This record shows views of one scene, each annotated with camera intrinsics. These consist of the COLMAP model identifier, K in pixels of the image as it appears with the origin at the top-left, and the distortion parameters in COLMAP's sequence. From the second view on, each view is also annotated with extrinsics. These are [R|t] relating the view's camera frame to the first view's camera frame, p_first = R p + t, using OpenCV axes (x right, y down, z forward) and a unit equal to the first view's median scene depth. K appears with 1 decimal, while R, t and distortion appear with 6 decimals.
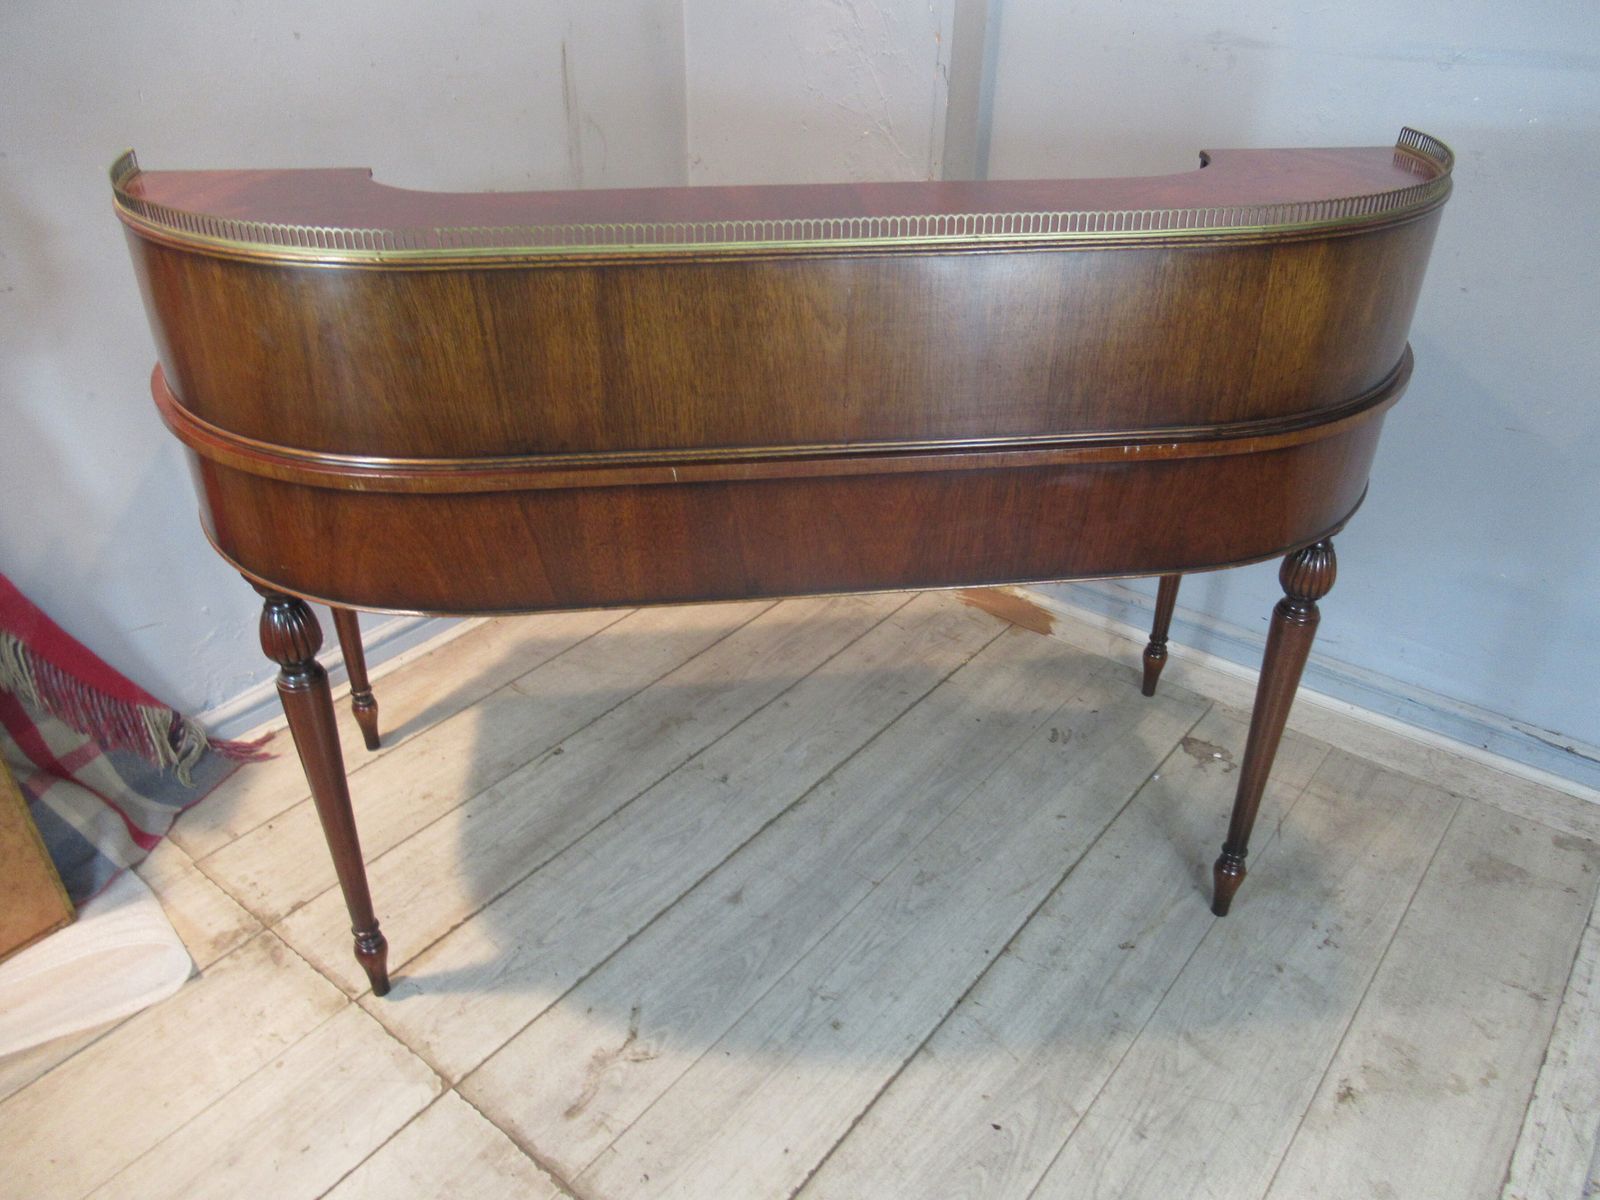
lens RADIAL K [[1183.7, 0, 778.0], [0, 1183.7, 599.7], [0, 0, 1]] dist [-0.001720, -0.003247]
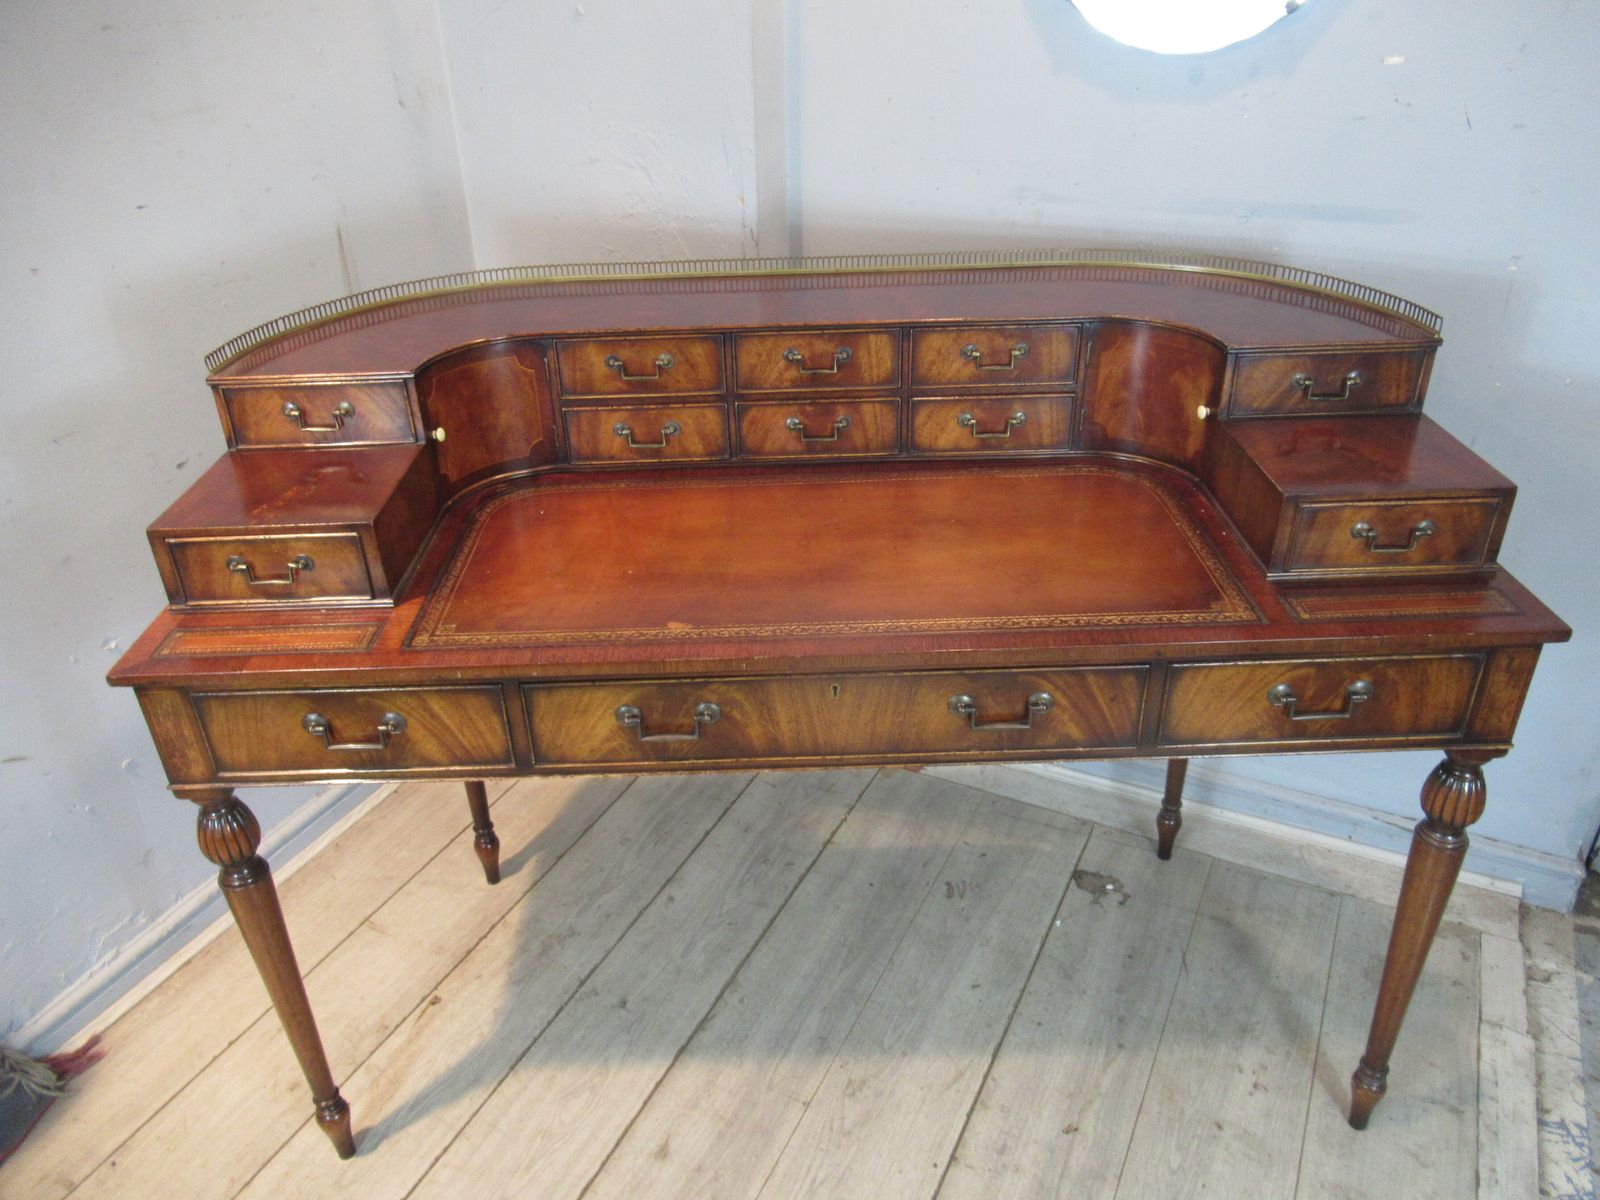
lens RADIAL K [[1187.4, 0, 771.2], [0, 1187.4, 604.5], [0, 0, 1]] dist [-0.001448, -0.000882]
pose [[0.977899, -0.128483, 0.164940, -0.050881], [0.132232, 0.991147, -0.011905, -0.150704], [-0.161951, 0.033452, 0.986232, 0.052577]]
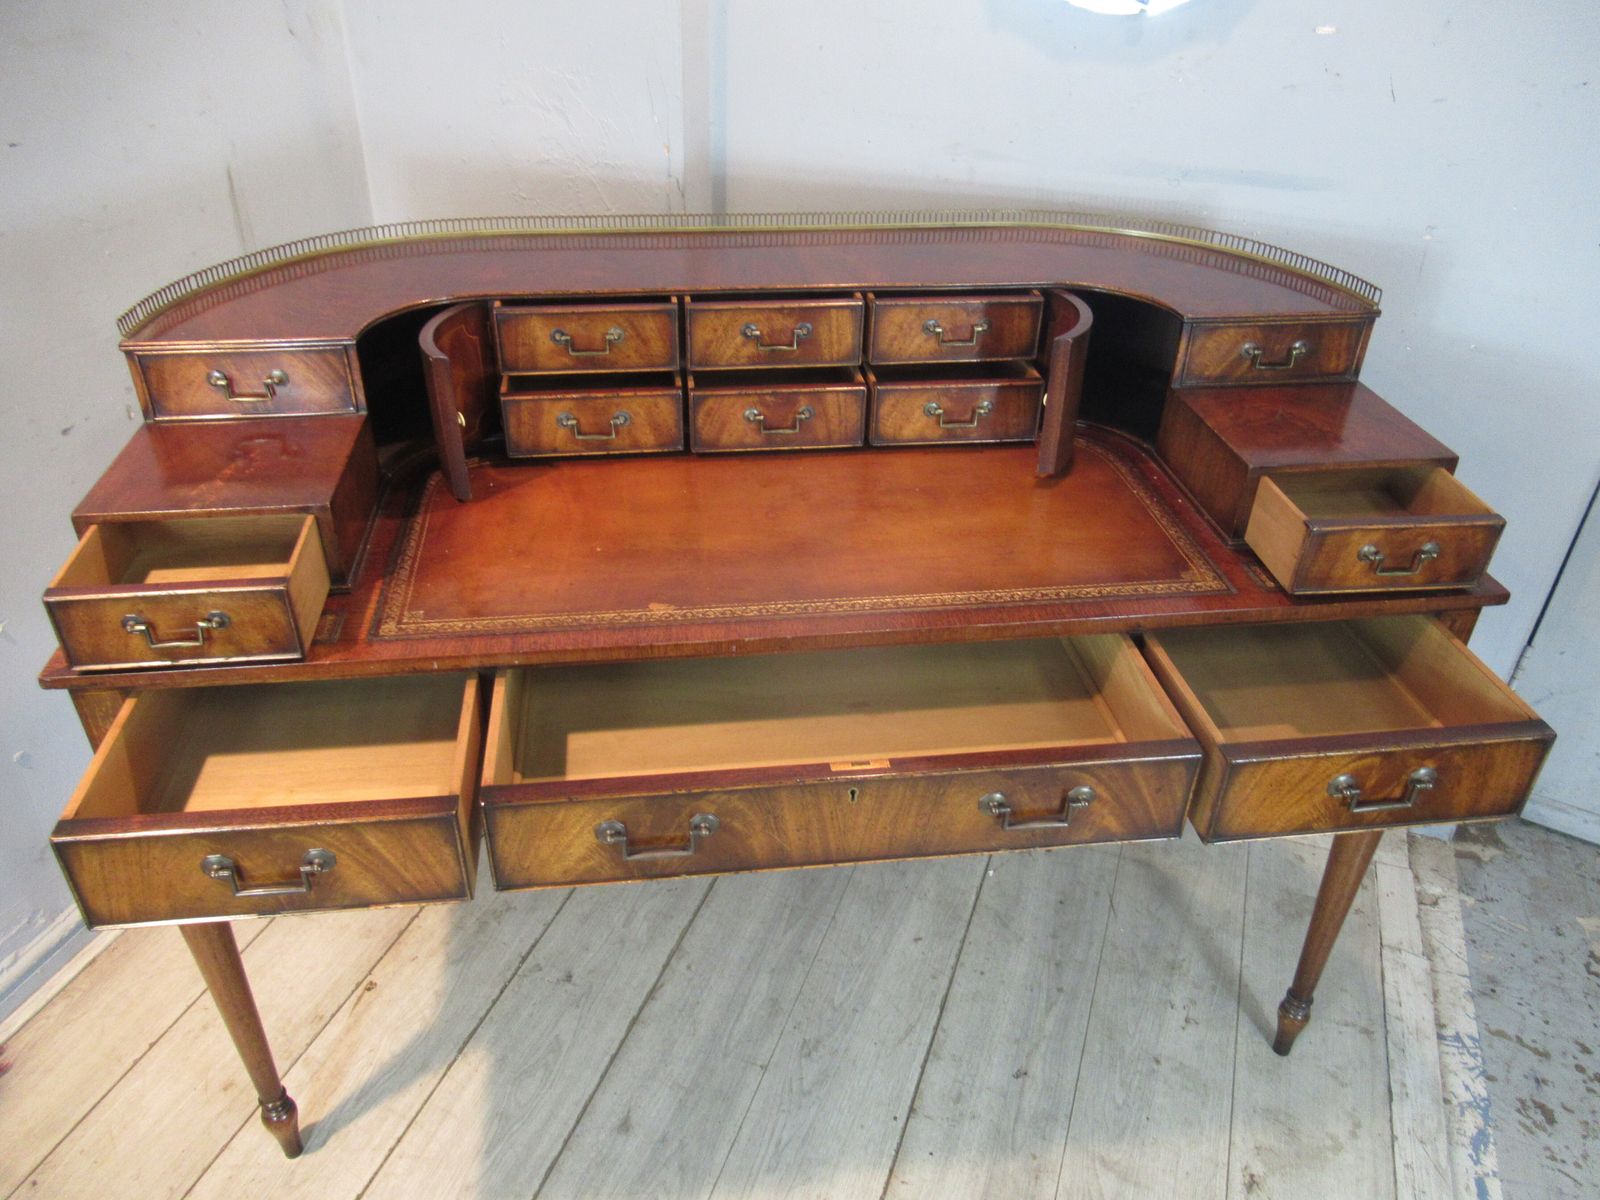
lens RADIAL K [[1187.4, 0, 771.2], [0, 1187.4, 604.5], [0, 0, 1]] dist [-0.001448, -0.000882]
pose [[0.947577, -0.159314, 0.276977, -0.119042], [0.149168, 0.987140, 0.057469, -0.185206], [-0.282571, -0.013140, 0.959156, 0.082446]]
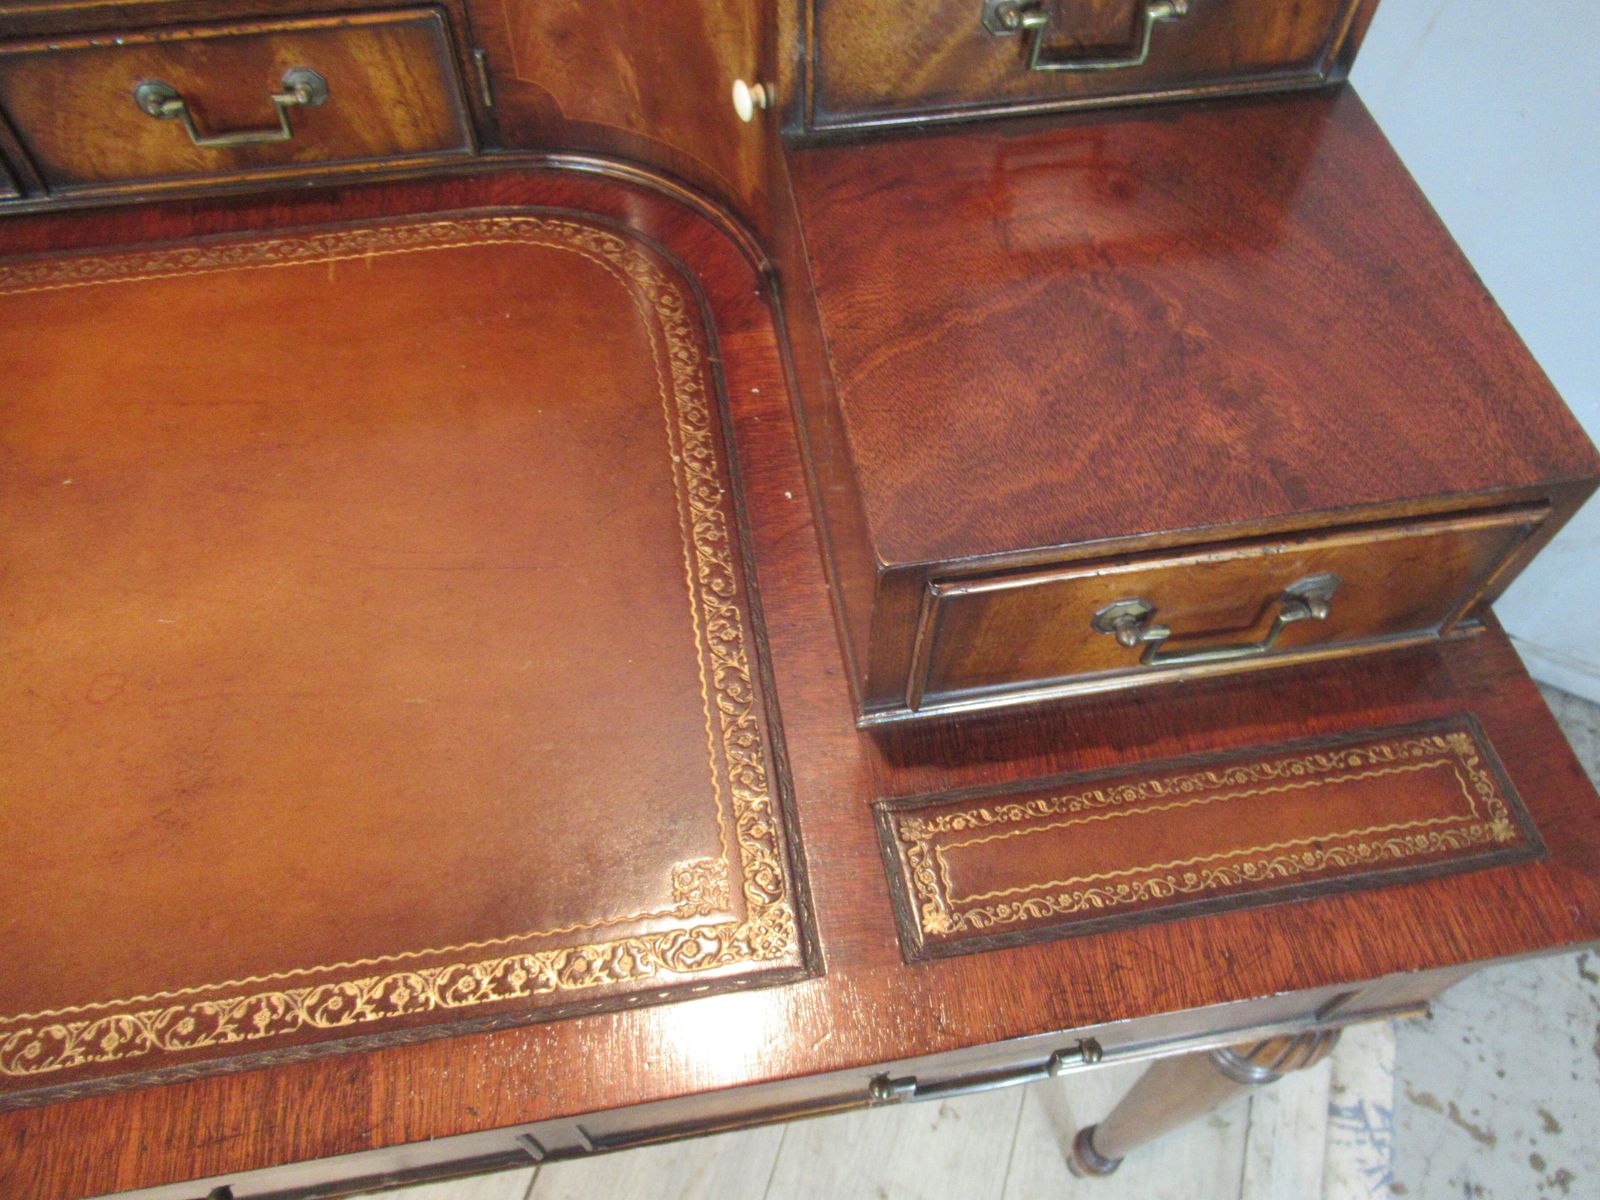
lens RADIAL K [[1183.6, 0, 785.6], [0, 1183.6, 602.8], [0, 0, 1]] dist [0.025527, -0.025937]
pose [[0.933732, -0.296698, 0.200285, 0.310025], [0.180292, 0.873133, 0.452916, -0.275257], [-0.309255, -0.386792, 0.868765, 0.515195]]
